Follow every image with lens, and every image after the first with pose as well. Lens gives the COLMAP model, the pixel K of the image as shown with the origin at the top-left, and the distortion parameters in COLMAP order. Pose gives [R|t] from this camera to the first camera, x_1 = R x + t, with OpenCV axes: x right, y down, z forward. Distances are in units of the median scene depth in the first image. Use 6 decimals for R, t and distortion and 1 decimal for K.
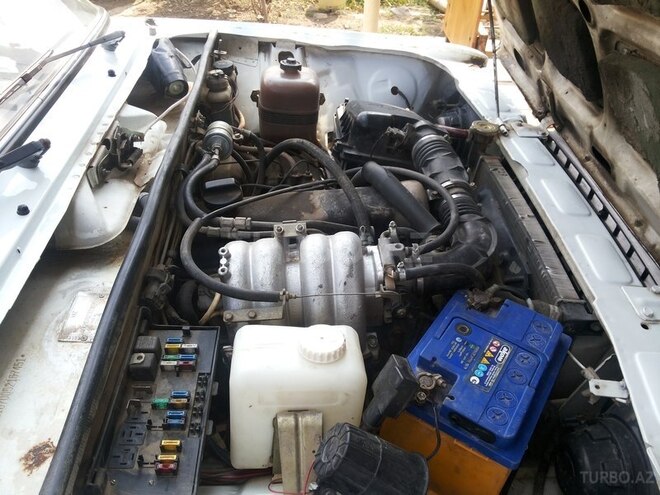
lens RADIAL K [[559.1, 0, 333.4], [0, 559.1, 246.9], [0, 0, 1]] dist [0.006851, -0.061314]
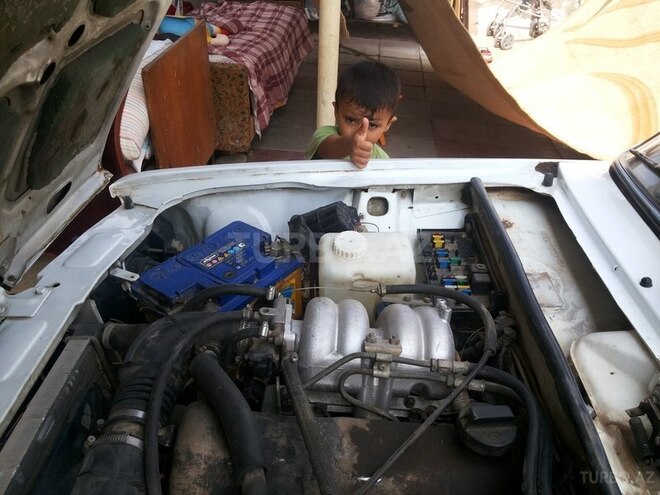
lens RADIAL K [[559.1, 0, 333.4], [0, 559.1, 246.9], [0, 0, 1]] dist [0.006851, -0.061314]
pose [[-0.993673, -0.112192, 0.005225, 0.012583], [-0.030402, 0.313469, 0.949112, -1.050374], [-0.108121, 0.942948, -0.314896, 1.342207]]
